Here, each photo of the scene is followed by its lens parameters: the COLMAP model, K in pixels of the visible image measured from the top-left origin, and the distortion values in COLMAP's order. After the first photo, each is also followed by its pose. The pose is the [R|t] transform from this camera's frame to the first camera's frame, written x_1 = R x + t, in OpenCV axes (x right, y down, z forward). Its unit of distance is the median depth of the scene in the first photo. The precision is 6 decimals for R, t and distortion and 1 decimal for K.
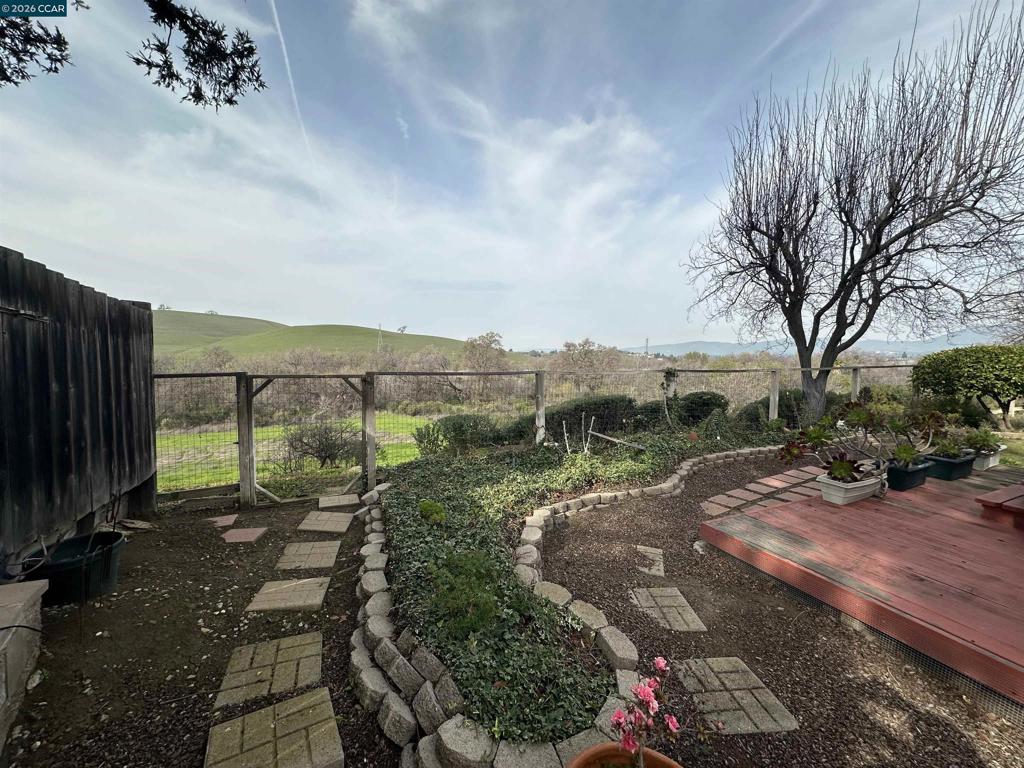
lens RADIAL K [[399.2, 0, 516.0], [0, 399.2, 392.5], [0, 0, 1]] dist [-0.009428, 0.001457]
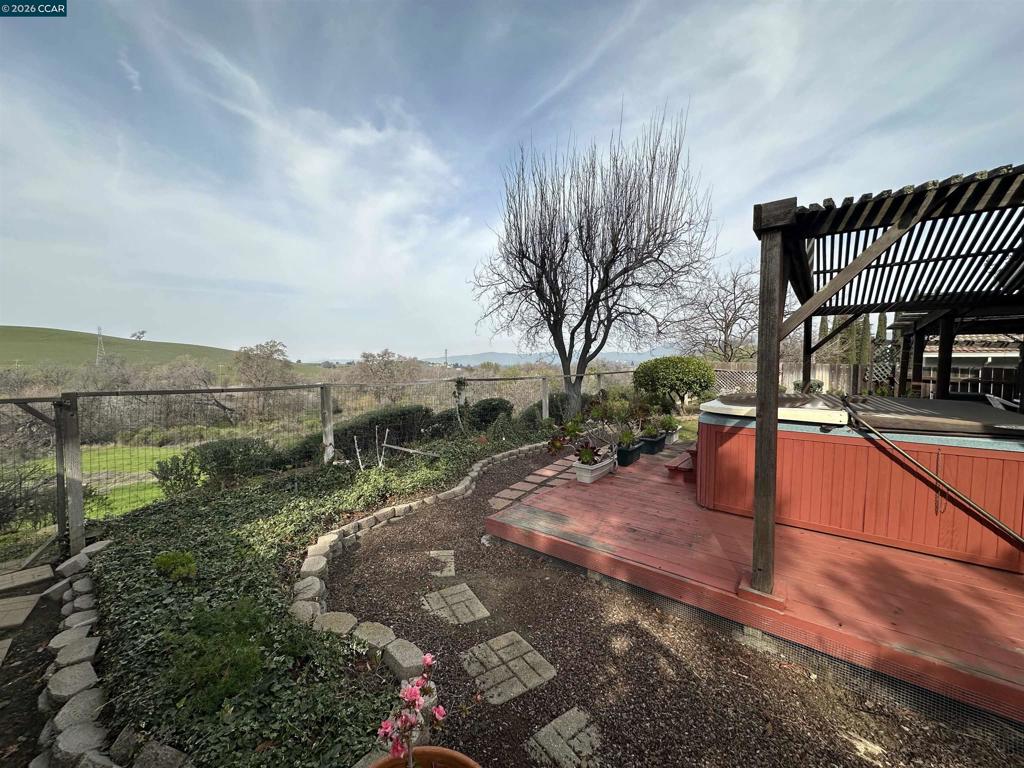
lens RADIAL K [[399.2, 0, 513.1], [0, 399.2, 392.2], [0, 0, 1]] dist [-0.009428, 0.001457]
pose [[0.888475, -0.040126, 0.457168, 0.024847], [0.052334, 0.998531, -0.014067, 0.000266], [-0.455932, 0.036423, 0.889269, -0.014507]]
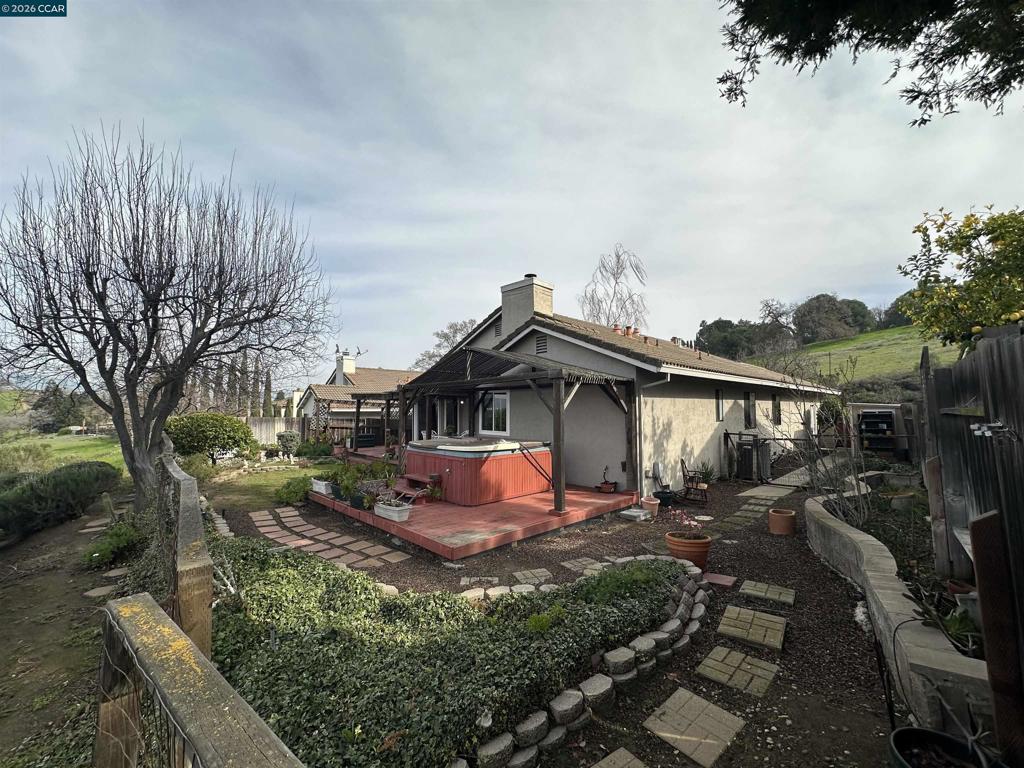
lens RADIAL K [[399.2, 0, 514.2], [0, 399.2, 377.7], [0, 0, 1]] dist [-0.009428, 0.001457]
pose [[-0.347990, 0.071239, 0.934788, -0.789307], [0.093587, 0.994768, -0.040971, -0.162854], [-0.932815, 0.073226, -0.352836, 0.982590]]
